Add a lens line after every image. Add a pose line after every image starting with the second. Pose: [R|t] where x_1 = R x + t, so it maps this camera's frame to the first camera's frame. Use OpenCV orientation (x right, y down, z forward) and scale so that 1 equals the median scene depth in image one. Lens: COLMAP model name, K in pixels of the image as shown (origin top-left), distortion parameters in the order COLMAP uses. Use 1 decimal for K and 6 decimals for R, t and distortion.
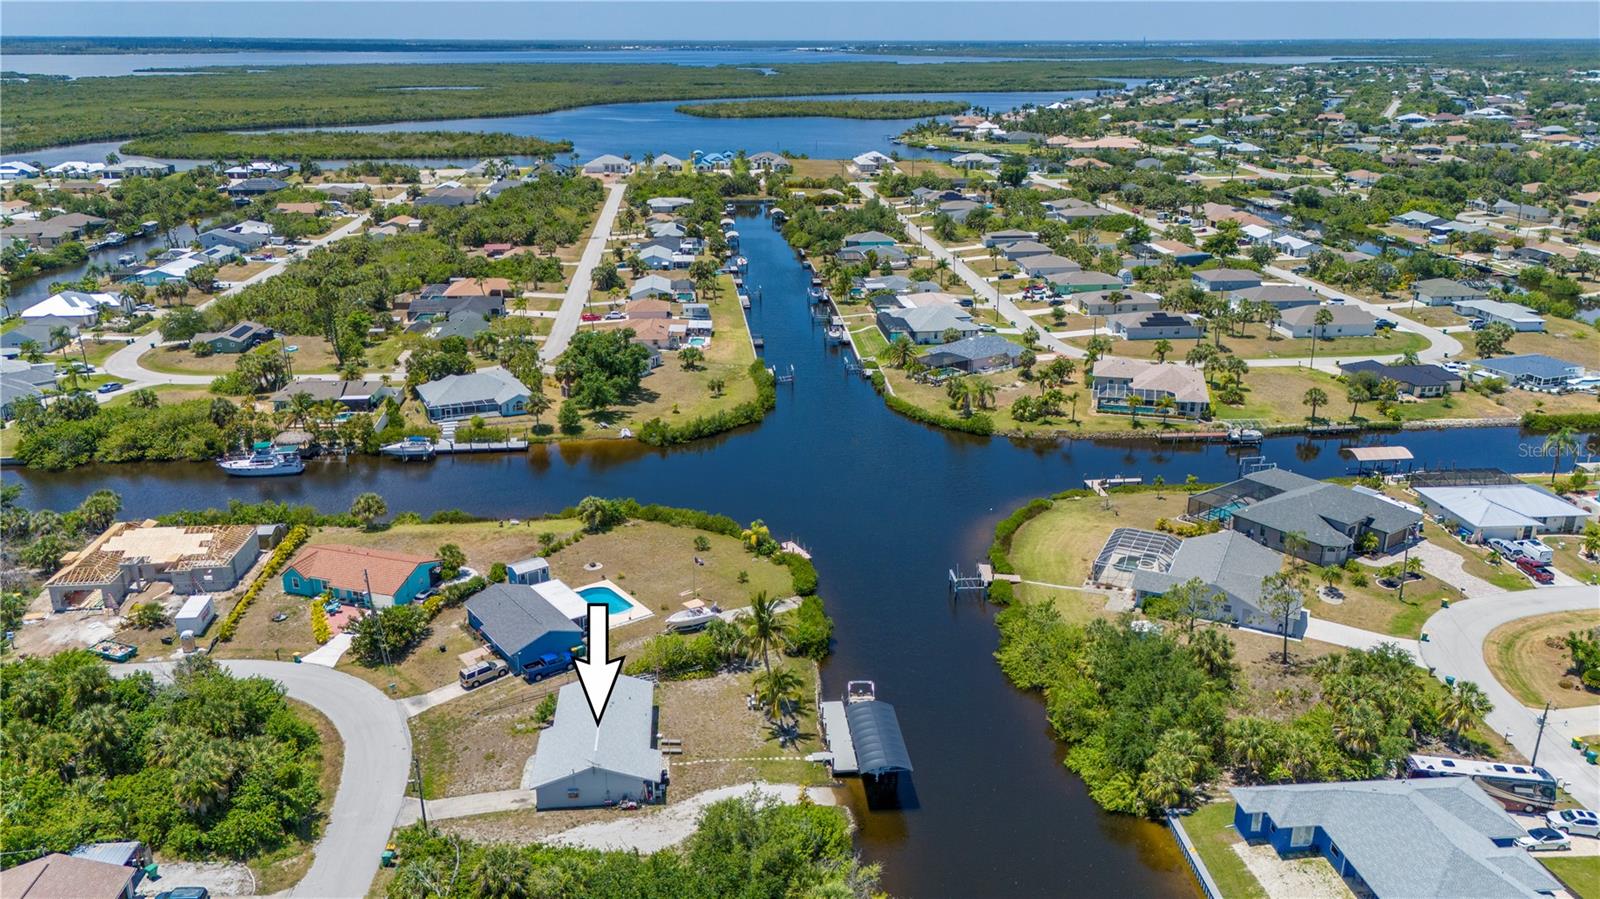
lens RADIAL K [[1169.6, 0, 800.0], [0, 1169.6, 449.5], [0, 0, 1]] dist [0.073587, -0.081159]
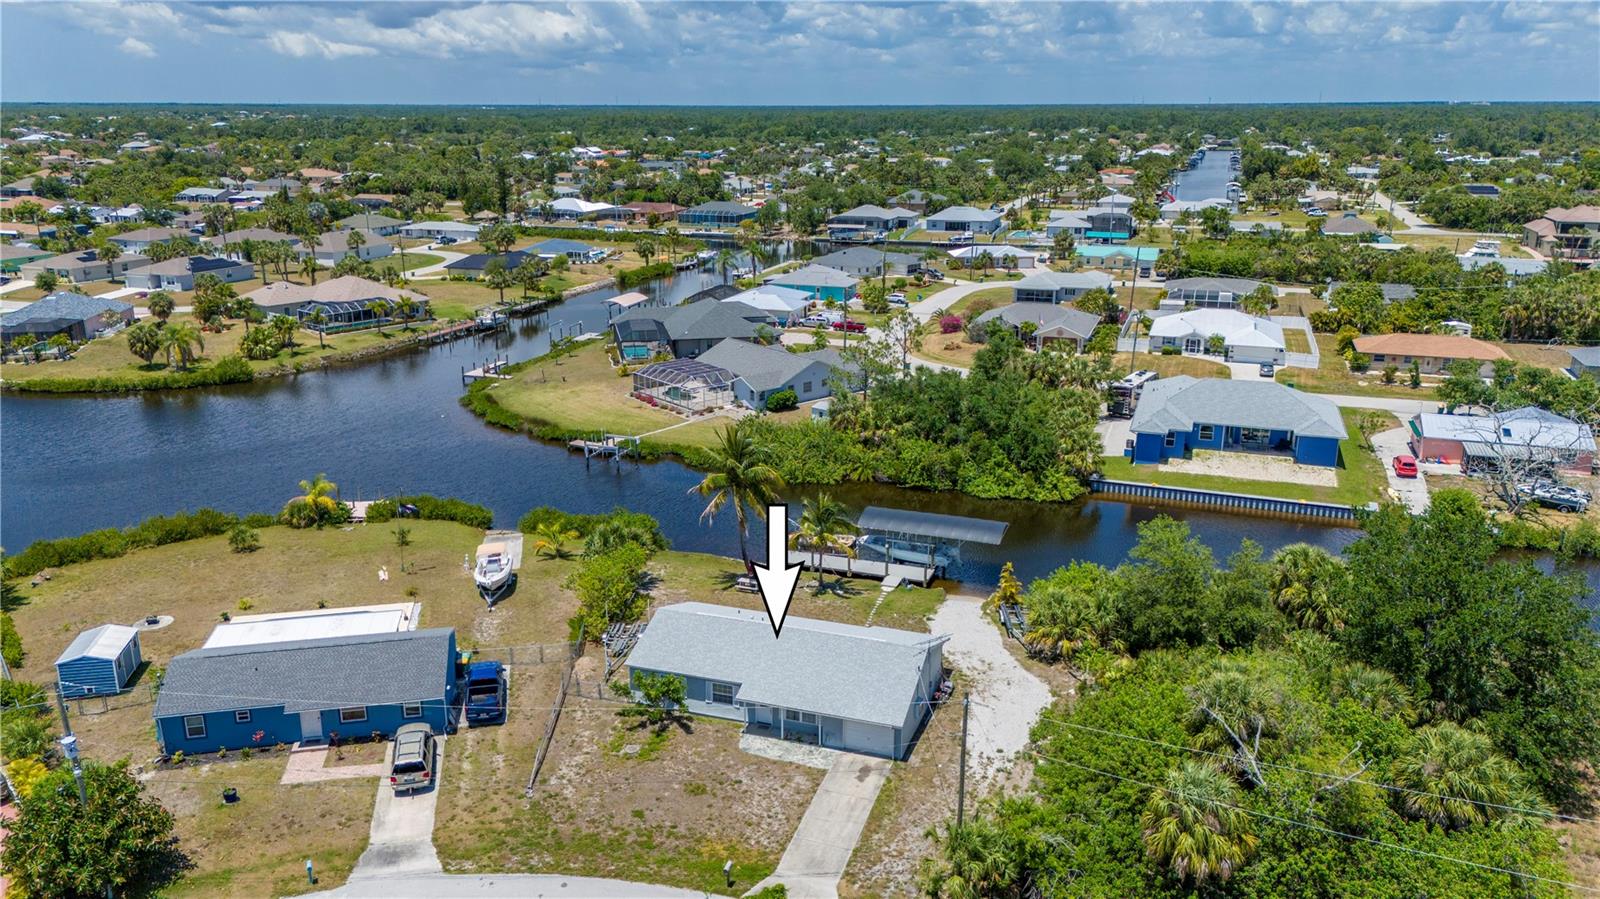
lens RADIAL K [[1169.6, 0, 800.0], [0, 1169.6, 449.5], [0, 0, 1]] dist [0.073587, -0.081159]
pose [[0.424673, -0.258735, 0.867588, -0.342148], [0.294671, 0.945616, 0.137767, 0.027552], [-0.856050, 0.197147, 0.477820, 0.344280]]
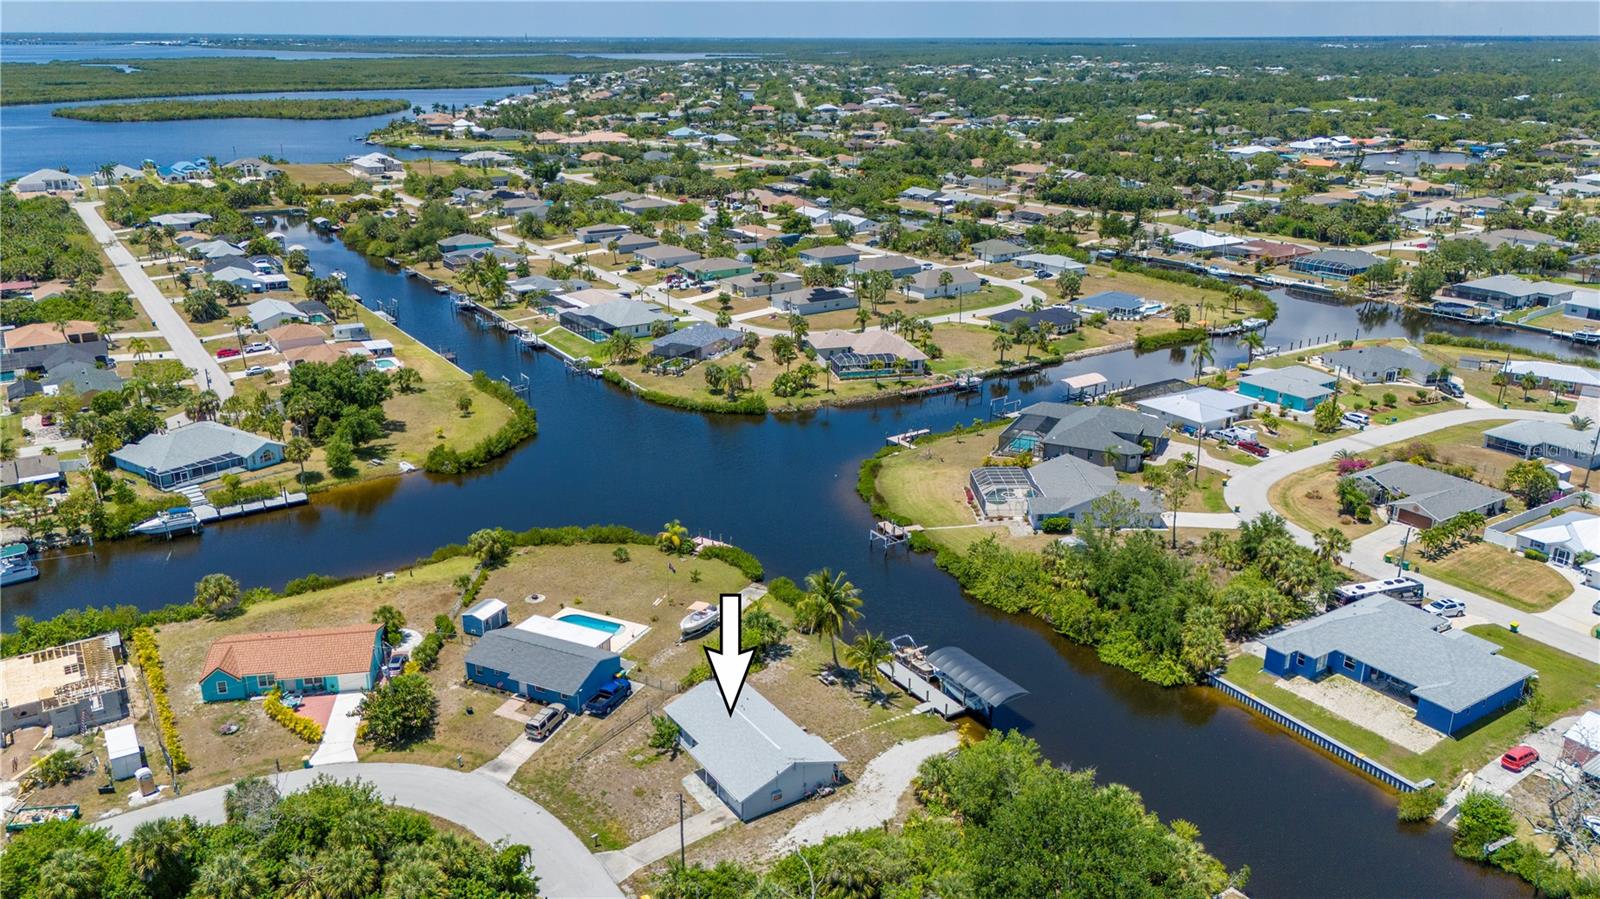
lens RADIAL K [[1169.6, 0, 800.0], [0, 1169.6, 449.5], [0, 0, 1]] dist [0.073587, -0.081159]
pose [[0.886496, -0.153348, 0.436588, -0.266270], [0.152006, 0.987639, 0.038251, -0.015144], [-0.437057, 0.032455, 0.898848, 0.041627]]
